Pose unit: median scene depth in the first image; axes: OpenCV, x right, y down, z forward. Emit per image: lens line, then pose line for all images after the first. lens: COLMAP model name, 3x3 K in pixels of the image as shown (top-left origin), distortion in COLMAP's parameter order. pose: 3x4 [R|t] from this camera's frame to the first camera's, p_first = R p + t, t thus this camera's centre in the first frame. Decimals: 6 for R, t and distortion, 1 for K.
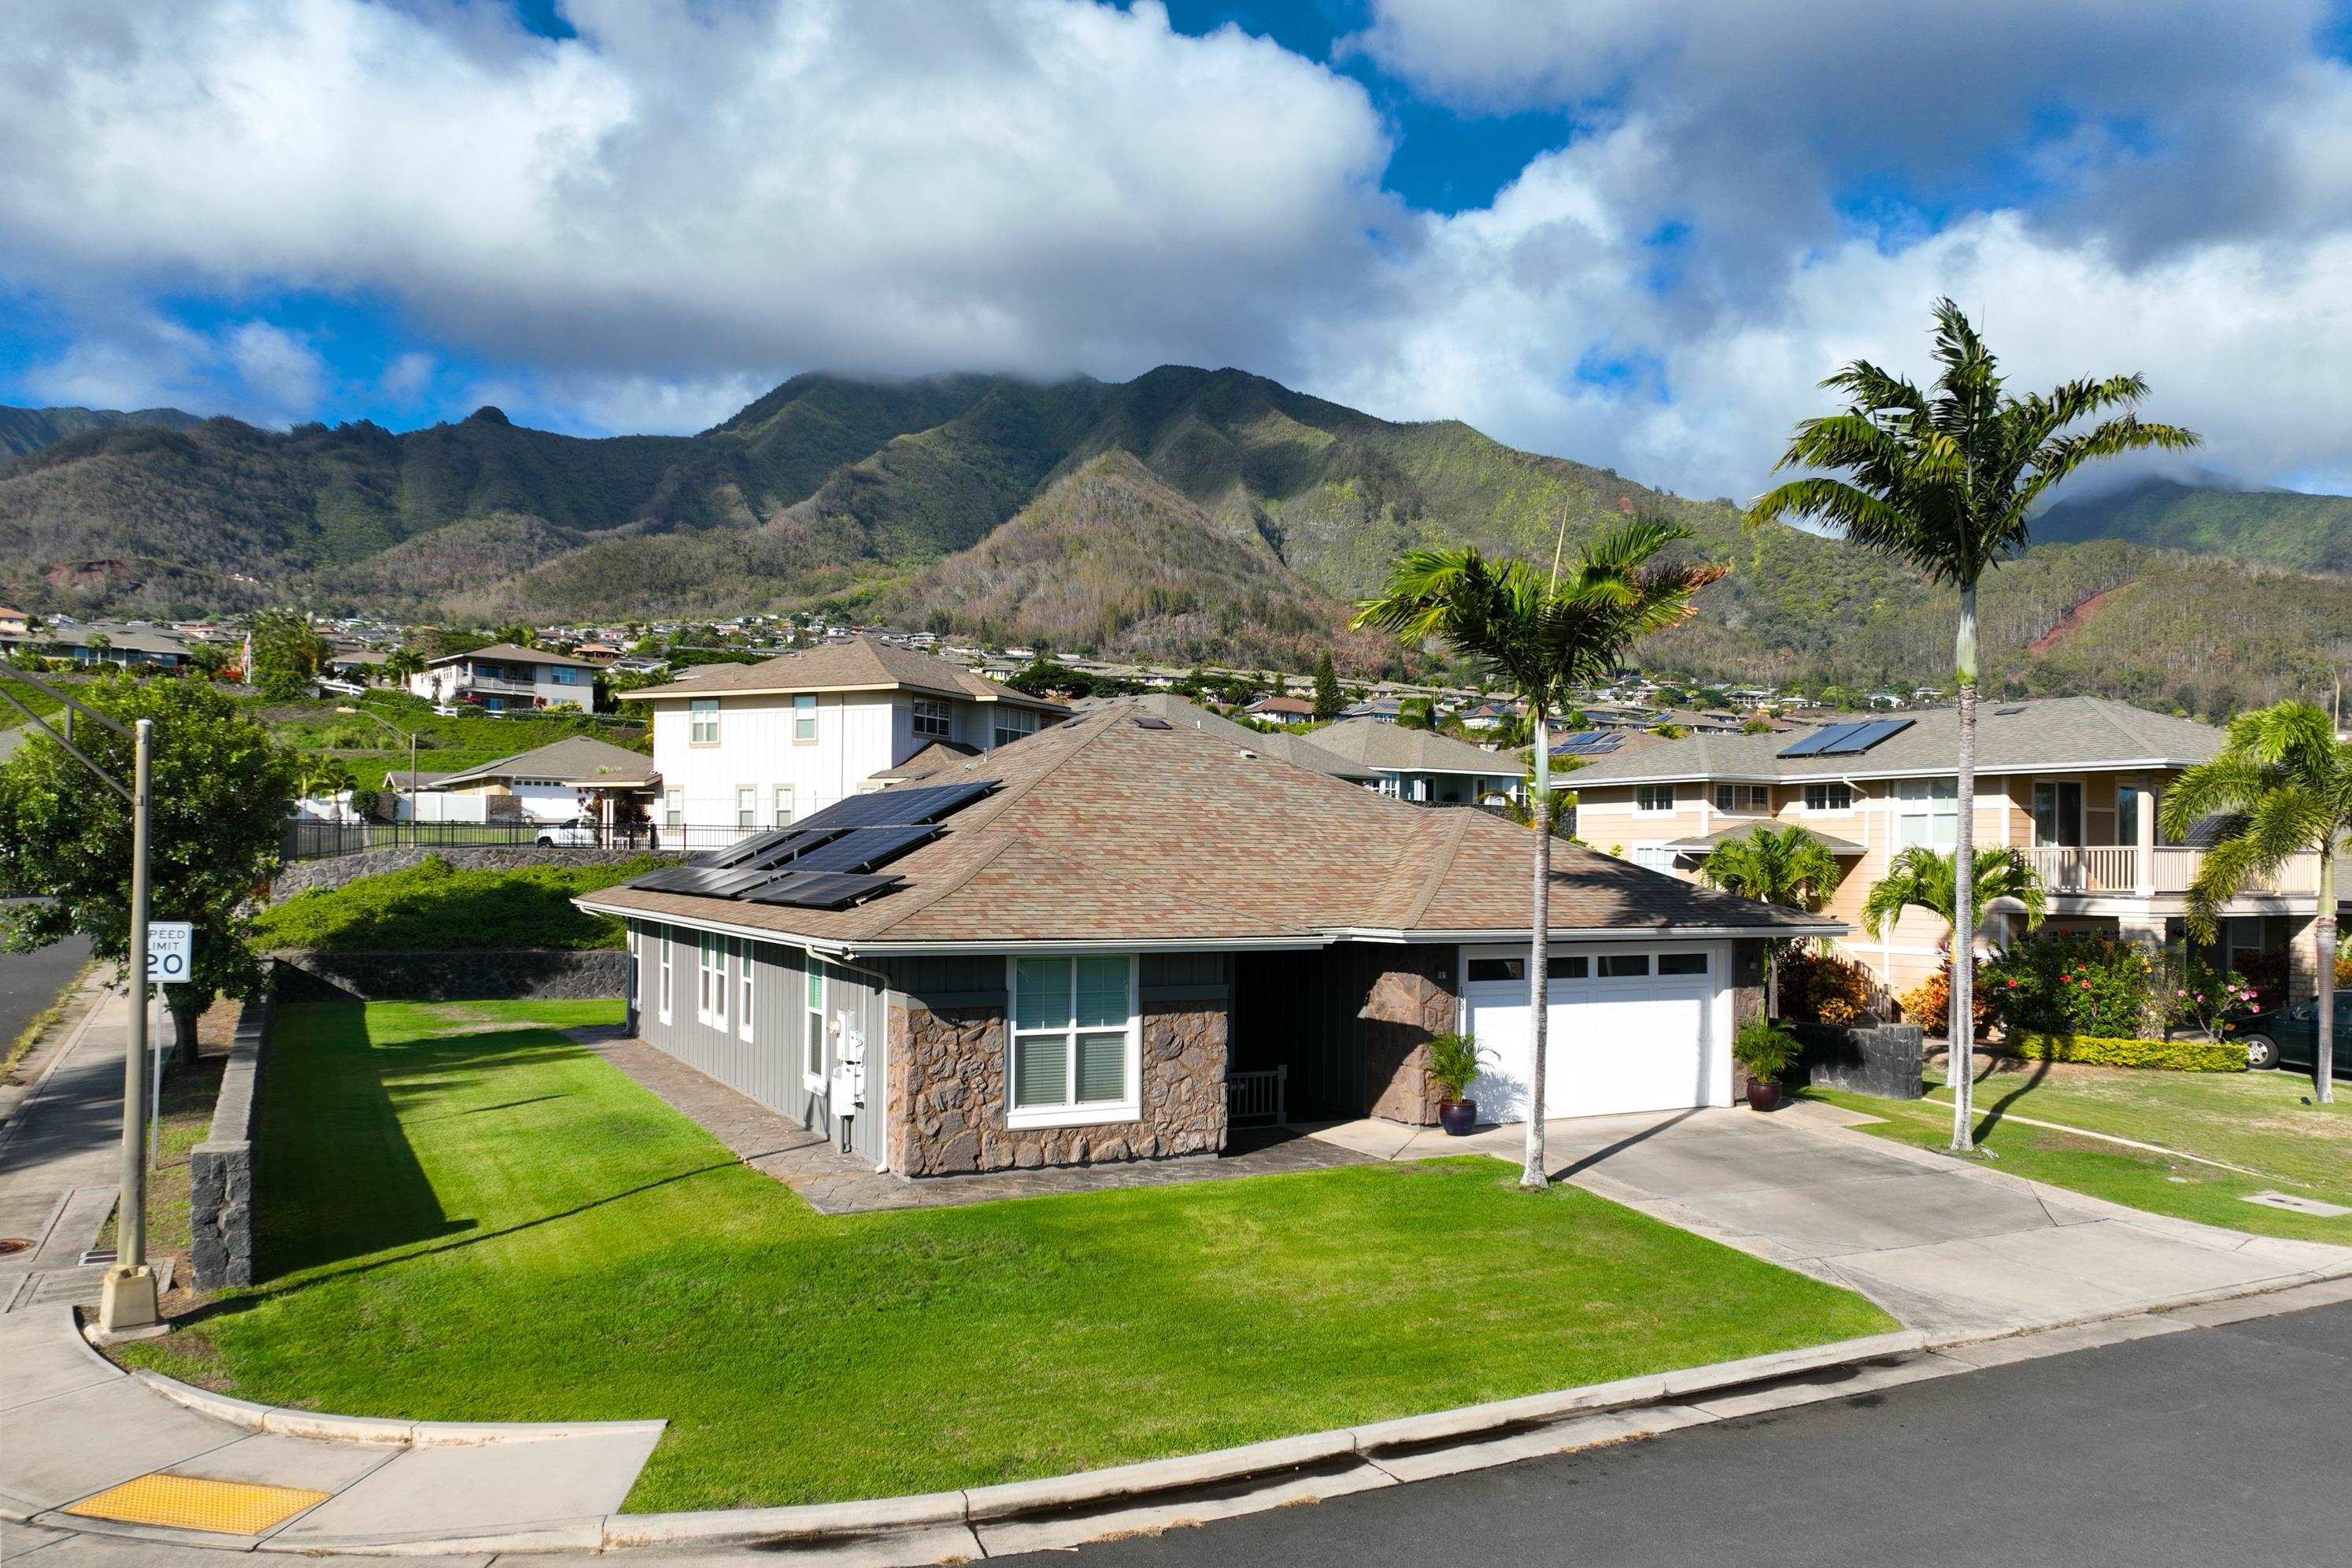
lens RADIAL K [[1653.6, 0, 1175.1], [0, 1653.6, 1121.5], [0, 0, 1]] dist [0.002682, 0.002111]
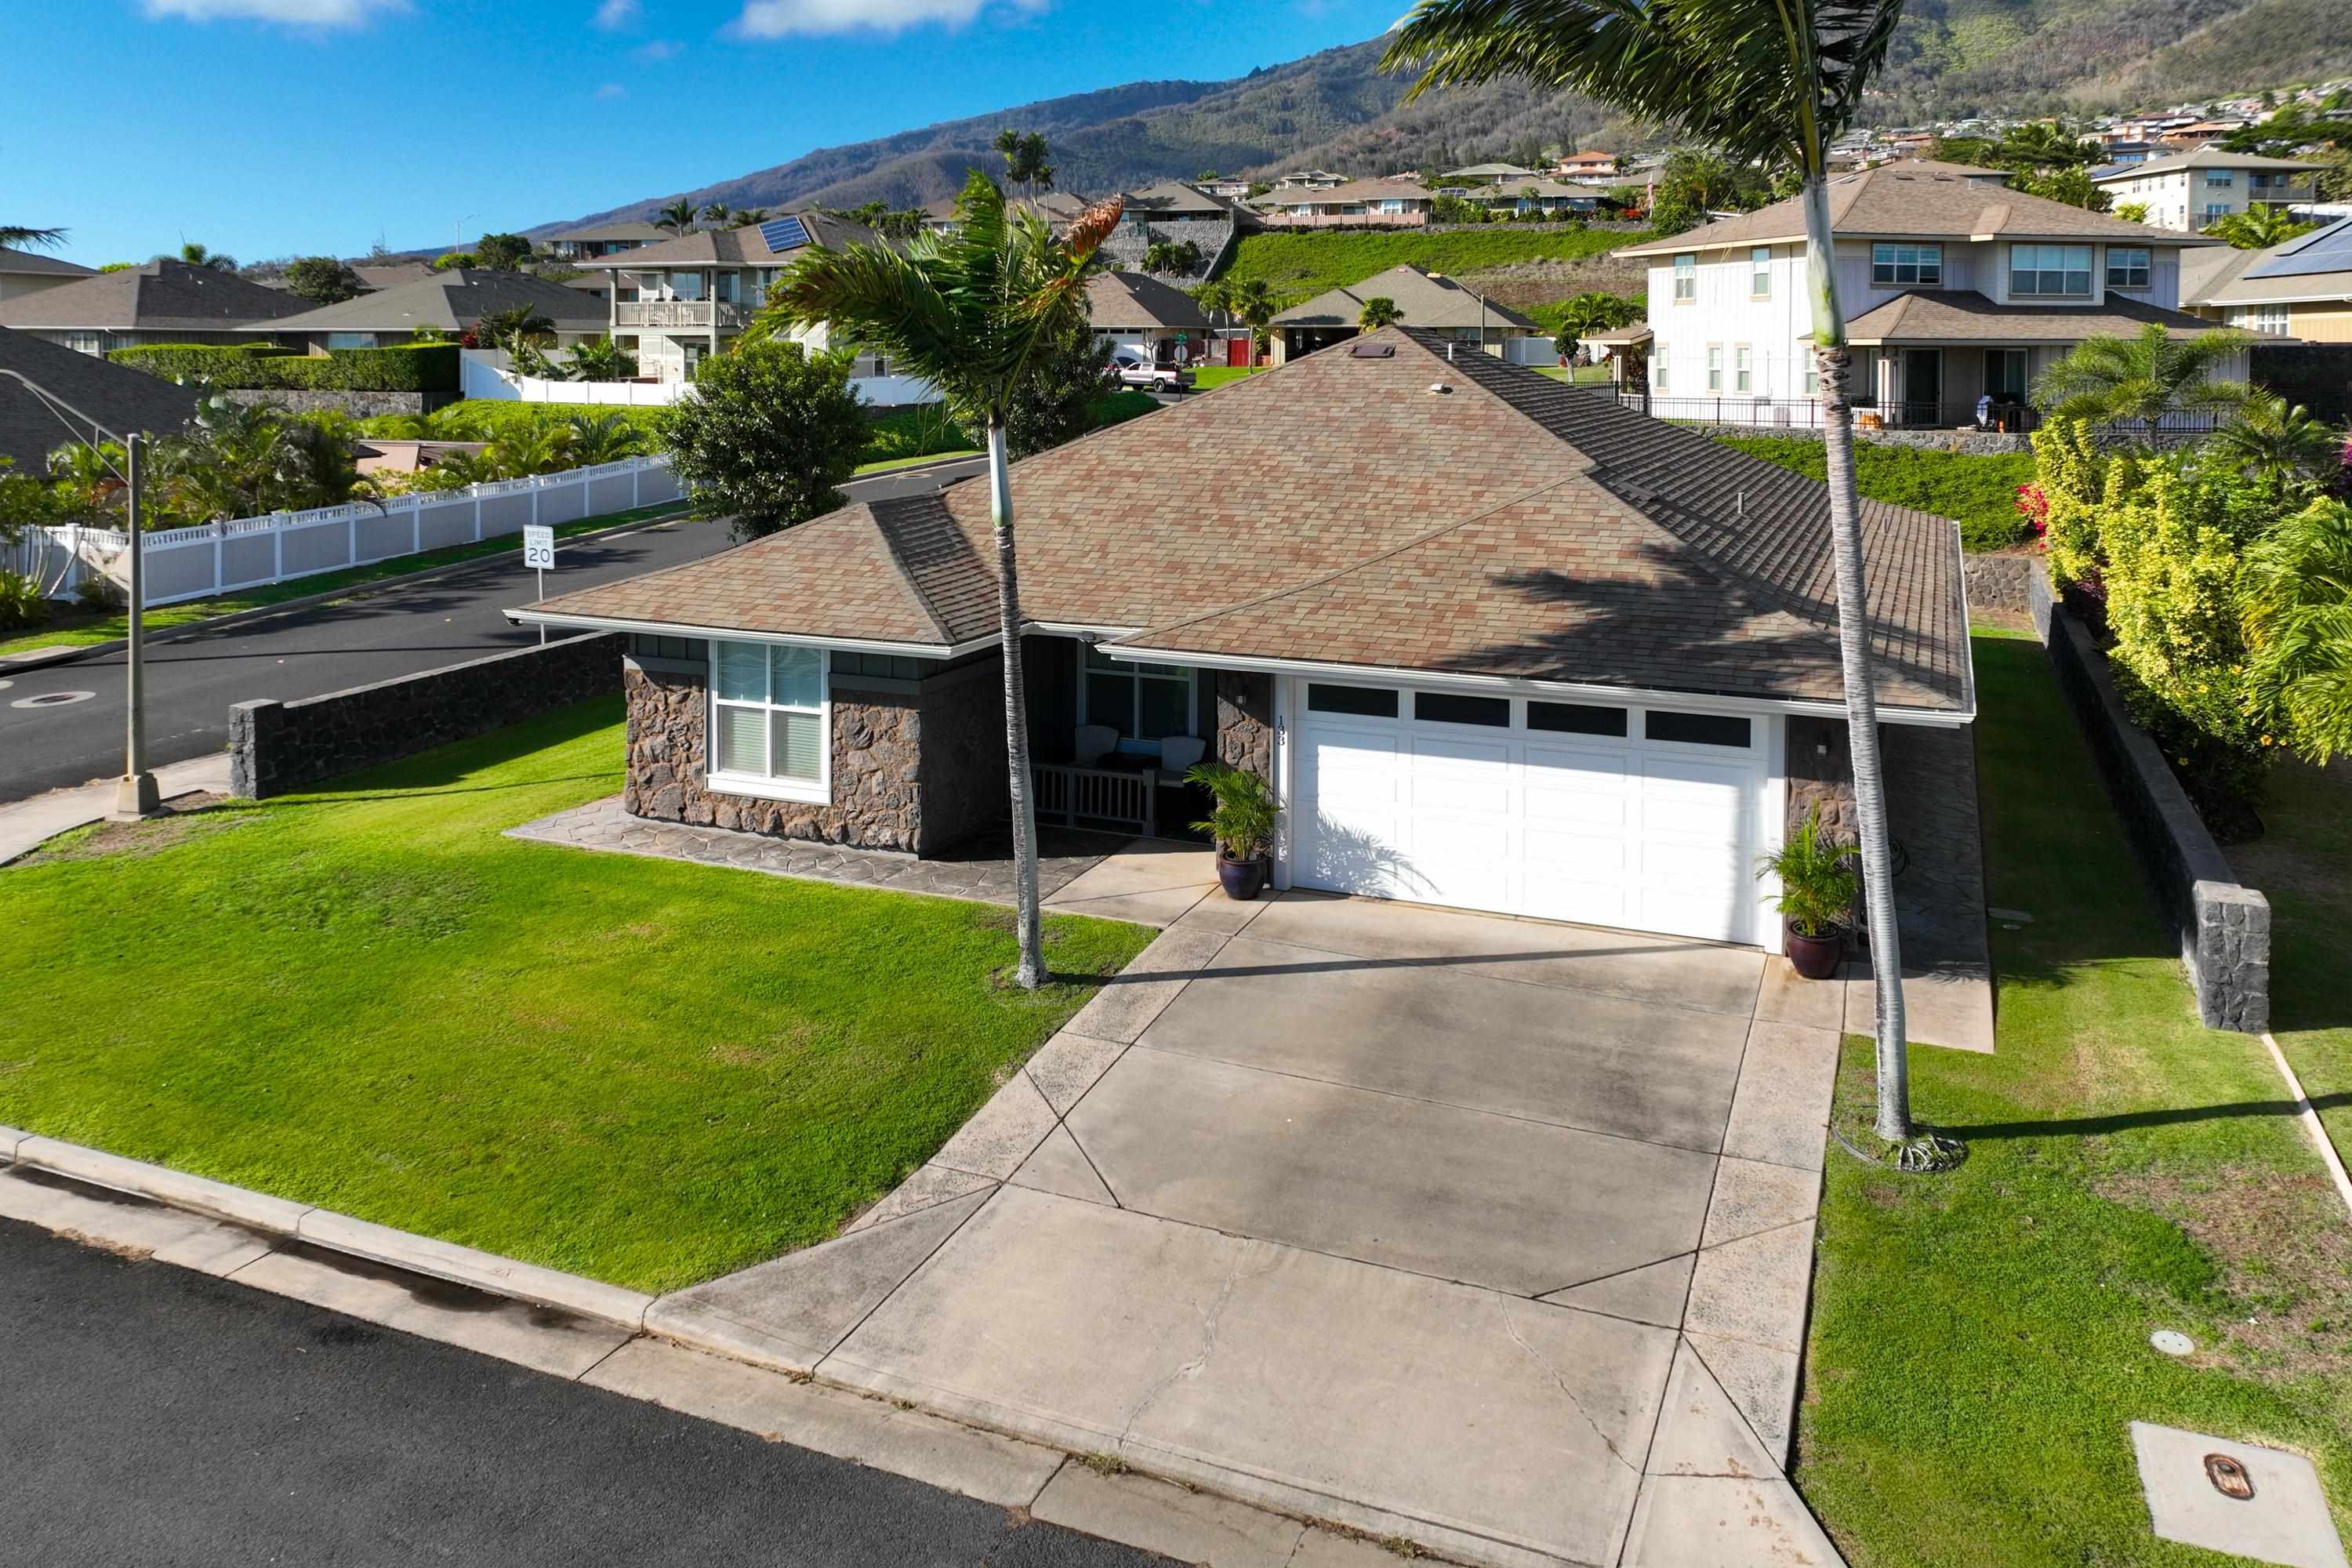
lens RADIAL K [[1631.3, 0, 1173.0], [0, 1631.3, 680.9], [0, 0, 1]] dist [0.003838, 0.000054]
pose [[0.651536, 0.147752, -0.744090, 0.844090], [-0.121721, 0.988502, 0.089704, -0.189959], [0.748789, 0.032126, 0.662030, 0.508140]]
